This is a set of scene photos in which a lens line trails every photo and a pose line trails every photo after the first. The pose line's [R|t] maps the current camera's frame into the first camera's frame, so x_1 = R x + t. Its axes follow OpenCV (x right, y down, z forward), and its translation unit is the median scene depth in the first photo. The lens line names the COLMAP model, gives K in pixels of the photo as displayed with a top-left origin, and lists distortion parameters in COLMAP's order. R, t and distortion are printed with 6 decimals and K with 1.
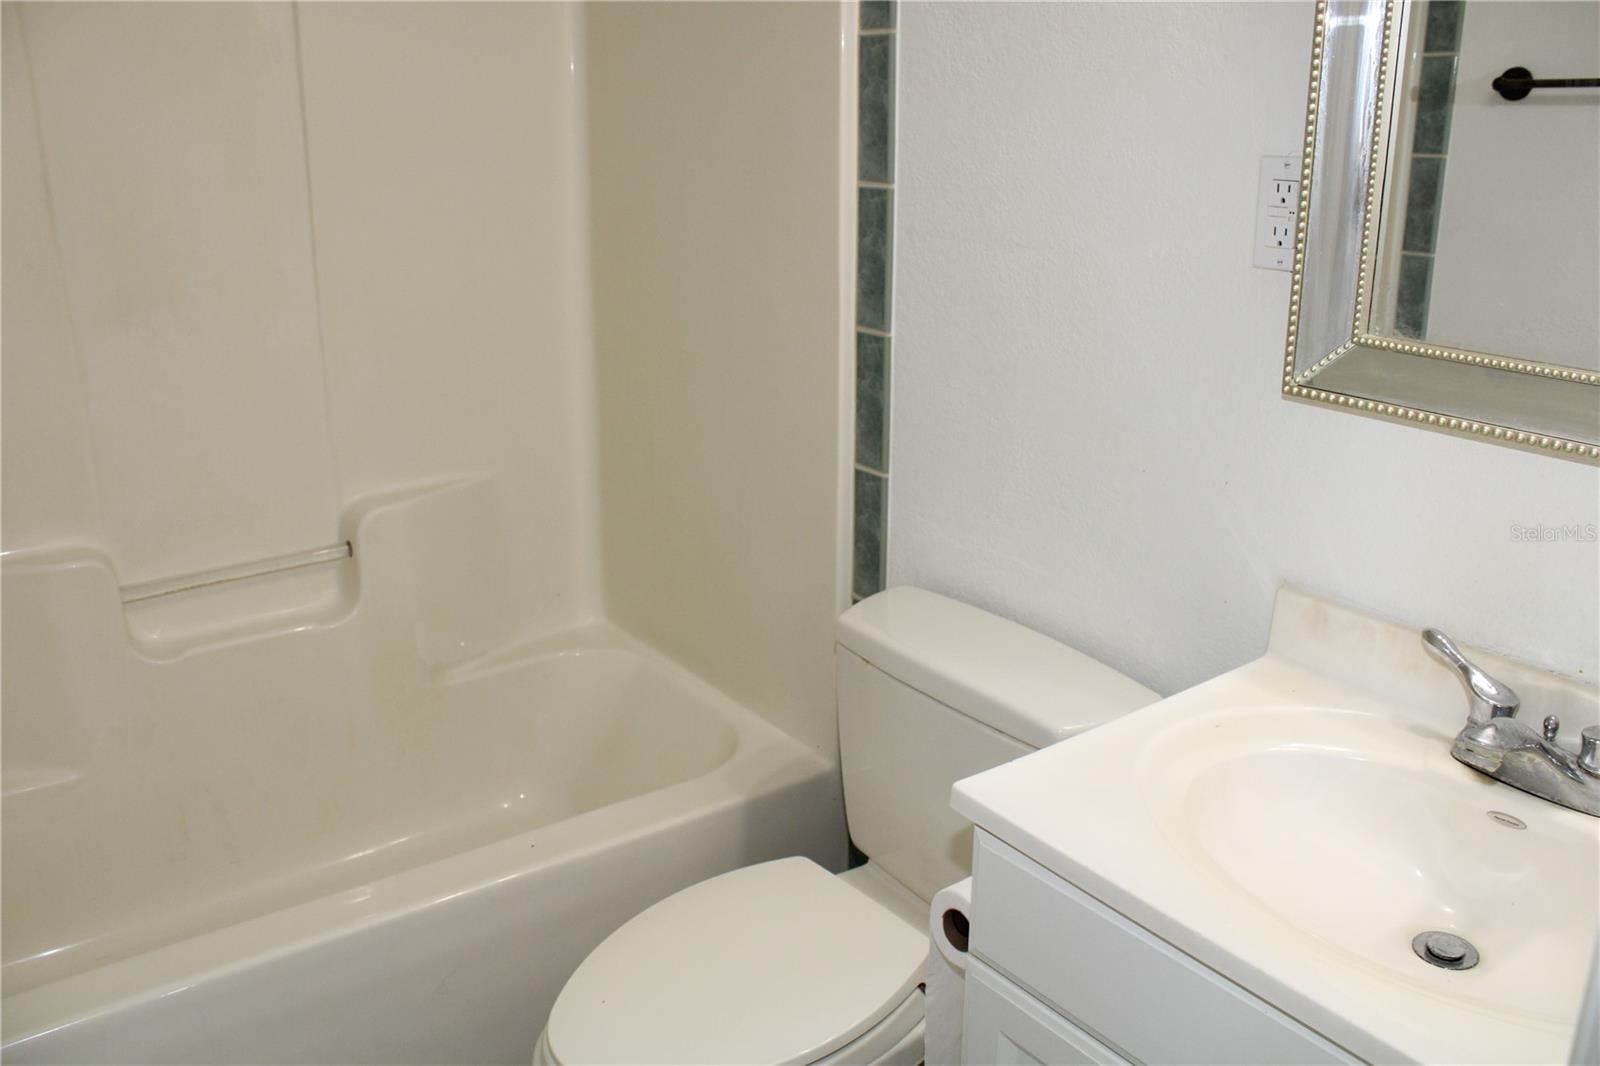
lens RADIAL K [[1356.9, 0, 788.6], [0, 1356.9, 524.6], [0, 0, 1]] dist [-0.148032, 0.110837]
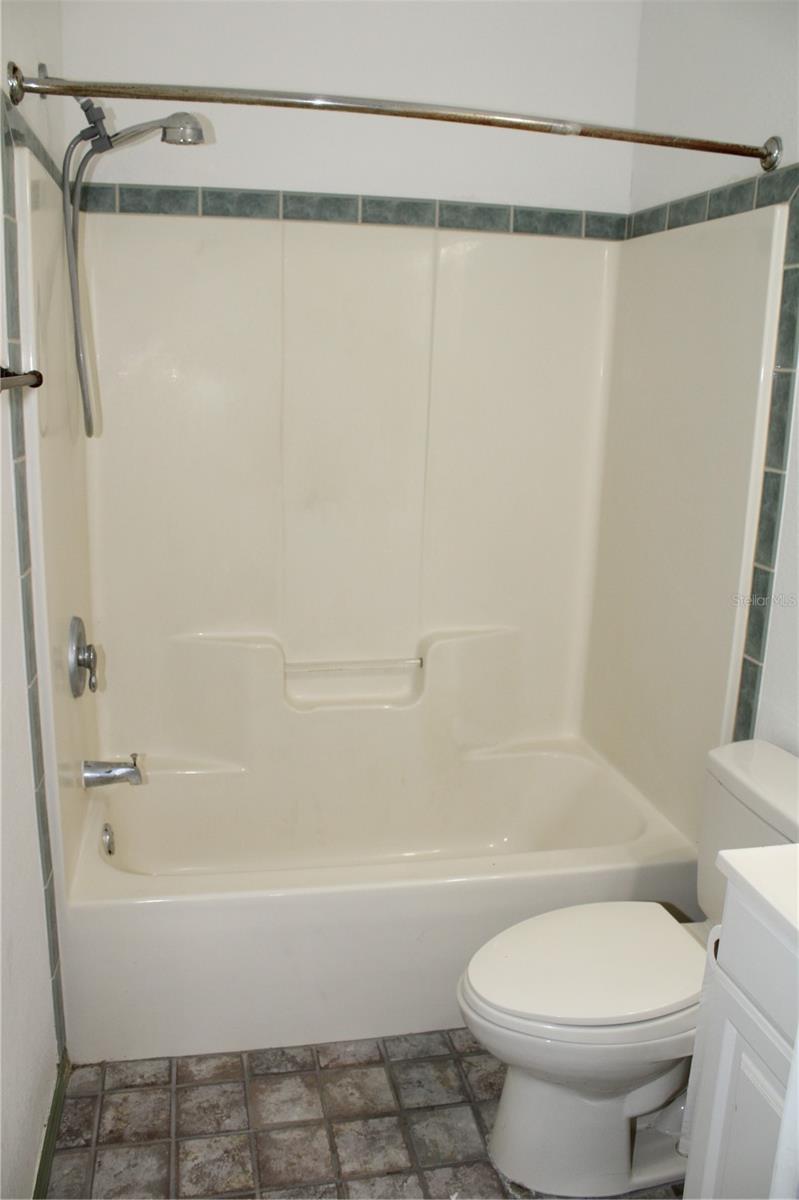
lens RADIAL K [[1017.7, 0, 402.6], [0, 1017.7, 606.0], [0, 0, 1]] dist [-0.148032, 0.110837]
pose [[0.917644, 0.127068, -0.376540, 0.107319], [-0.155157, 0.986860, -0.045096, 0.010142], [0.365862, 0.099805, 0.925302, -0.148048]]
